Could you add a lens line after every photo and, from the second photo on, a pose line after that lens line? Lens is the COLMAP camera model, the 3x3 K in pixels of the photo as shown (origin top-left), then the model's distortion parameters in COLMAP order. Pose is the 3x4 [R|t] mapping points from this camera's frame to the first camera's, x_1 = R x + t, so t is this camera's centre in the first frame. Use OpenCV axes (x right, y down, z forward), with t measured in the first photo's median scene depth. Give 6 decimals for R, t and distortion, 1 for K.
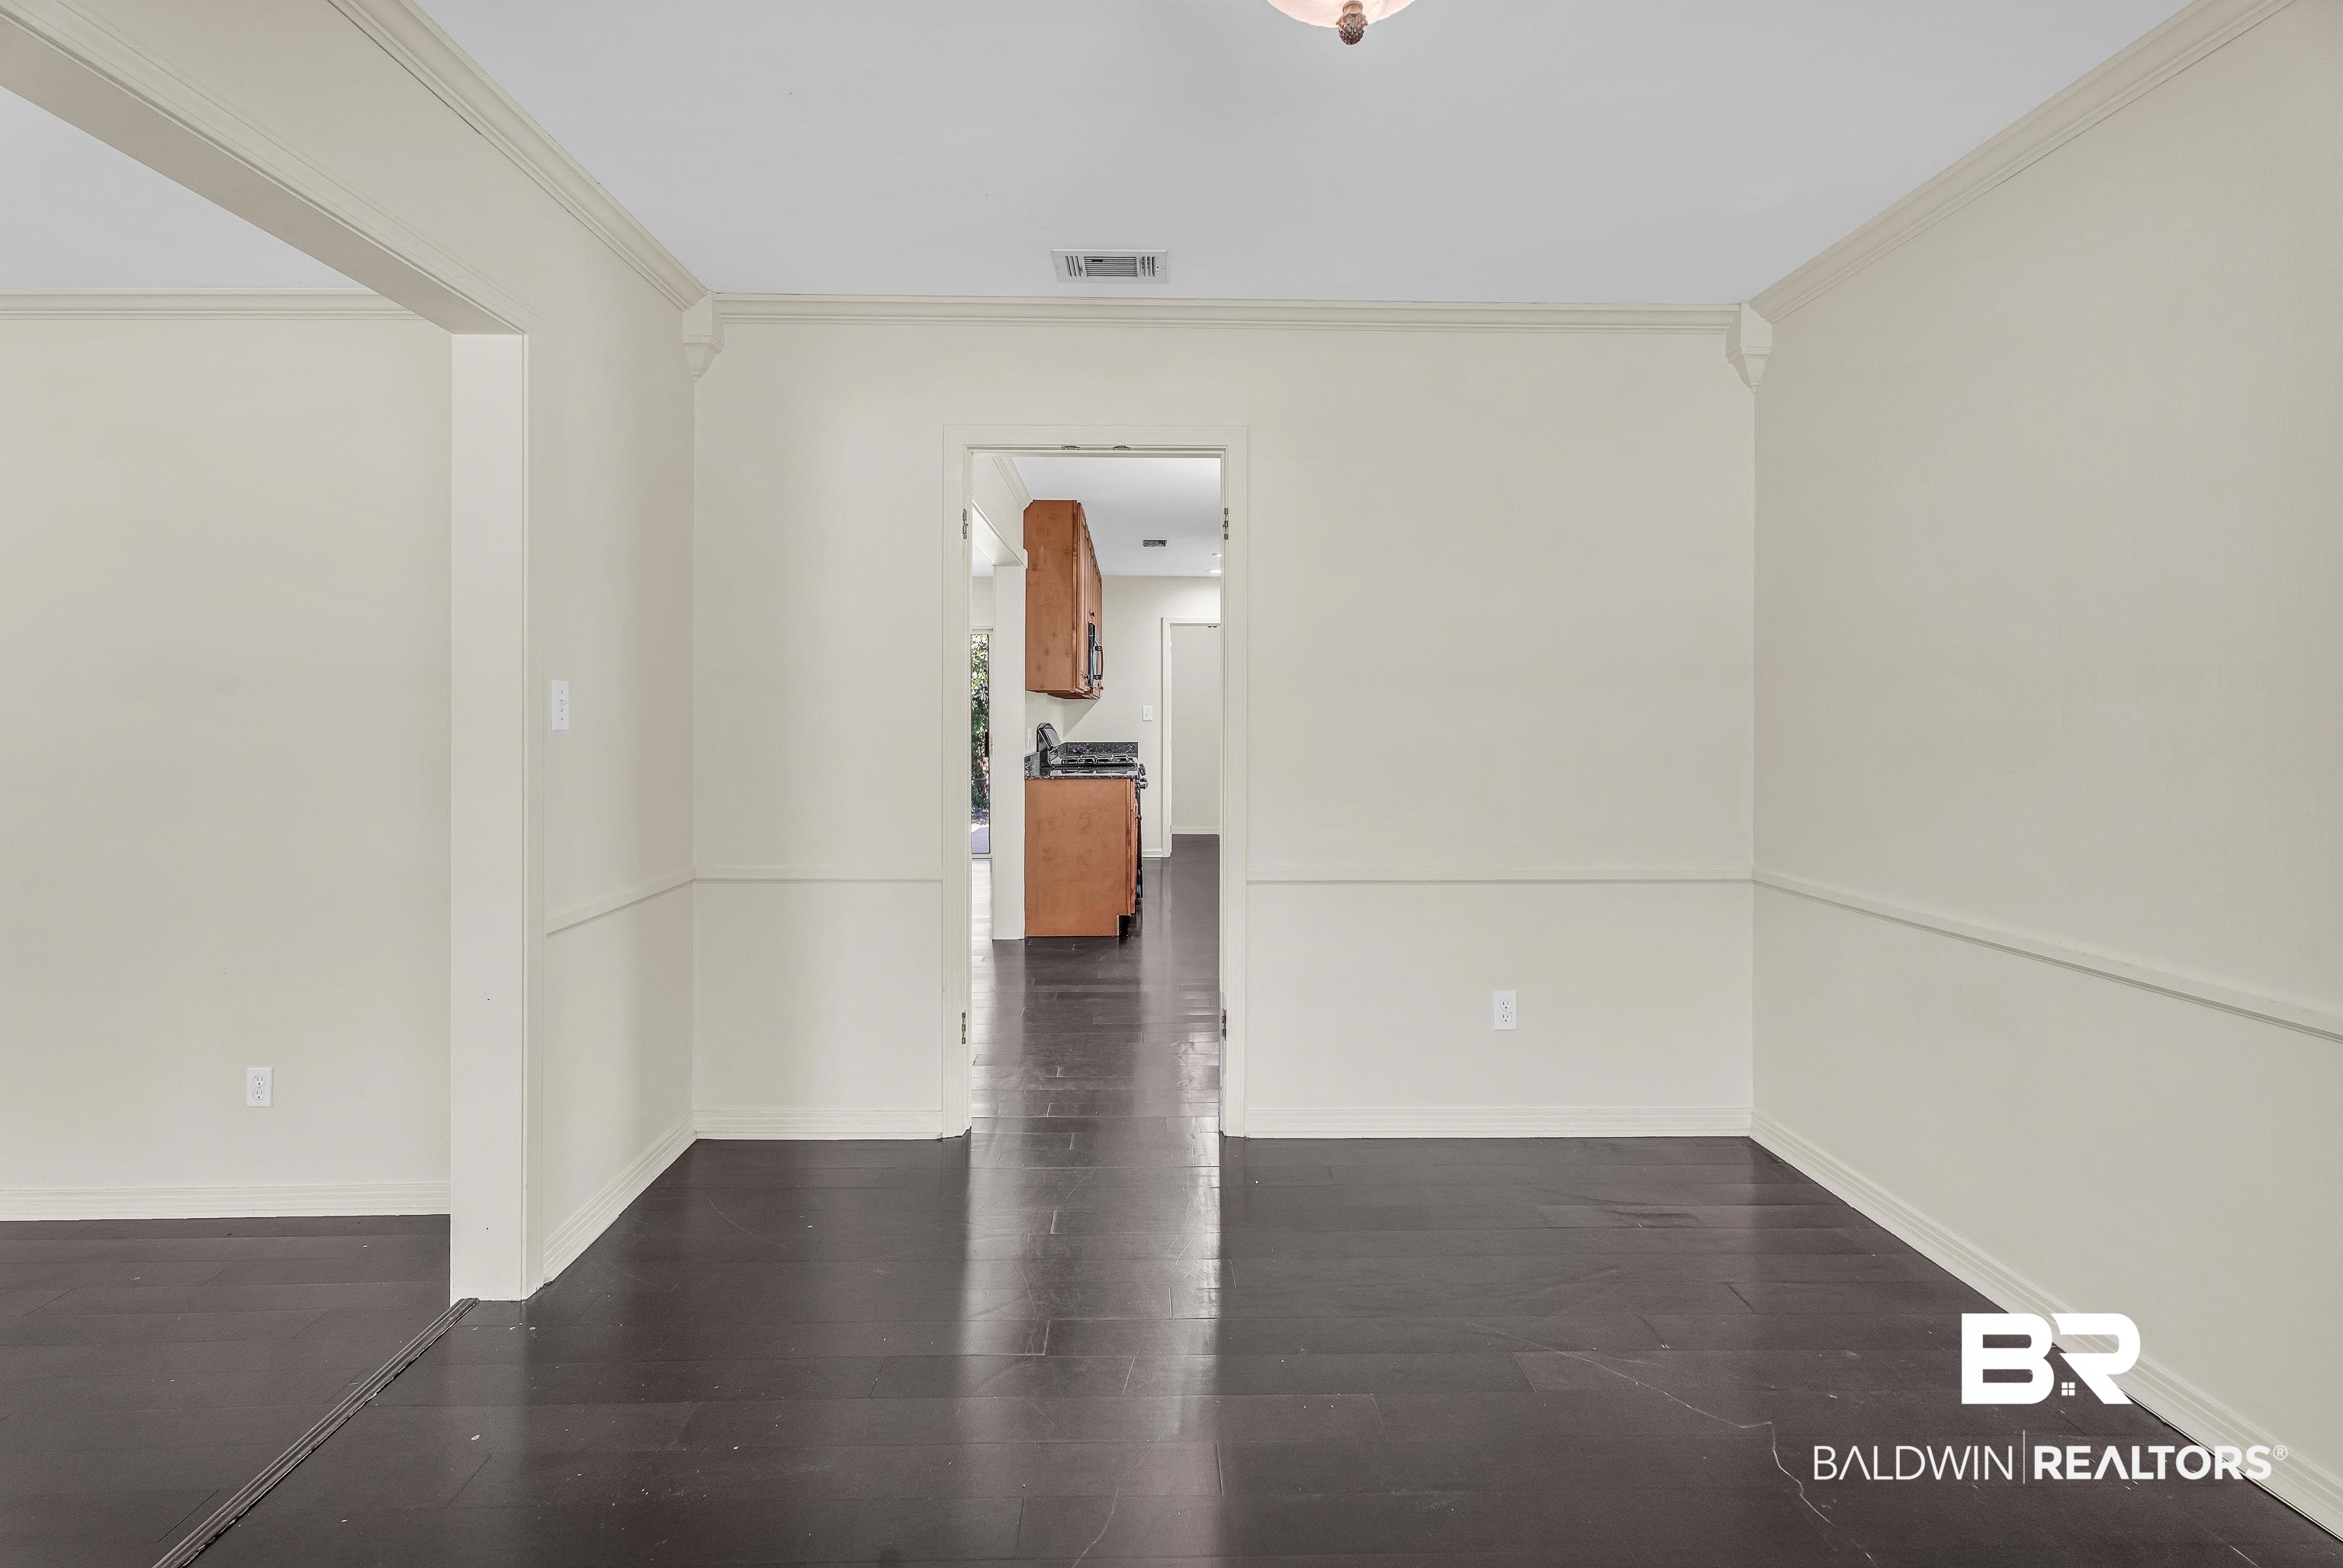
lens RADIAL K [[1078.3, 0, 1179.5], [0, 1078.3, 712.0], [0, 0, 1]] dist [0.001993, 0.000596]
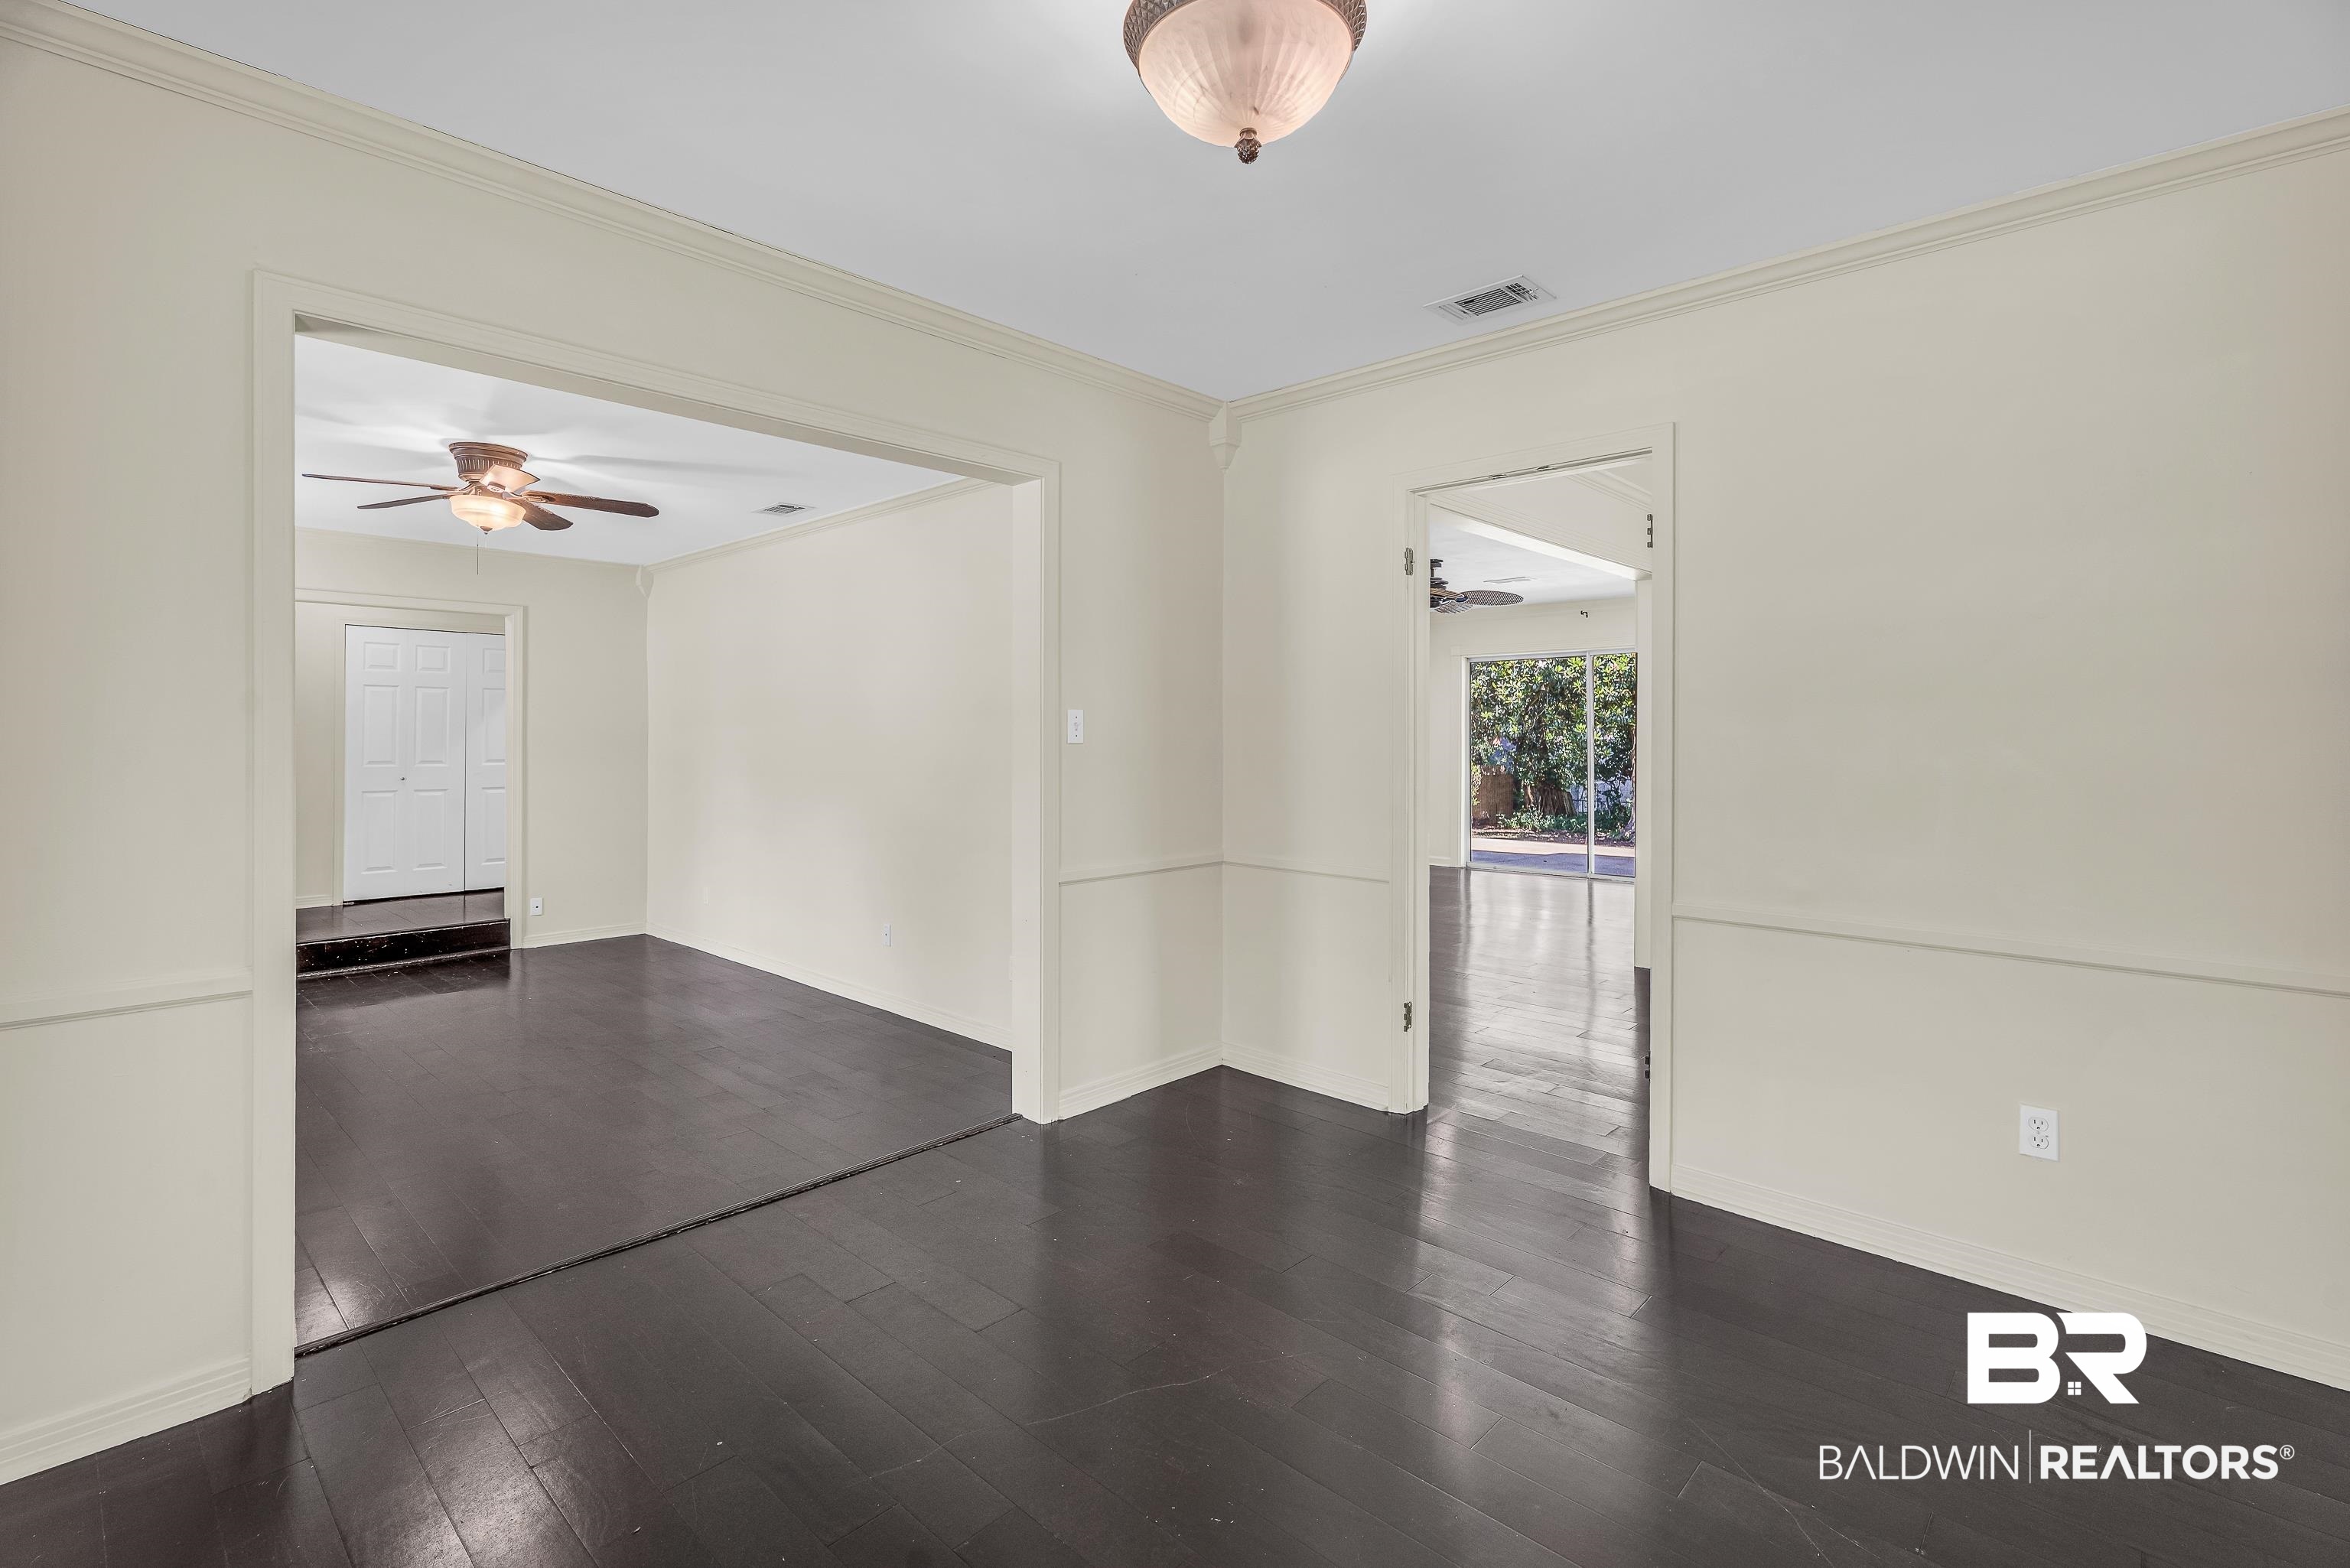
lens RADIAL K [[1081.5, 0, 1180.4], [0, 1081.5, 730.3], [0, 0, 1]] dist [0.001993, 0.000596]
pose [[0.711781, 0.001312, -0.702400, 0.428072], [-0.002236, 0.999997, -0.000398, -0.000588], [0.702398, 0.001853, 0.711782, 0.049547]]
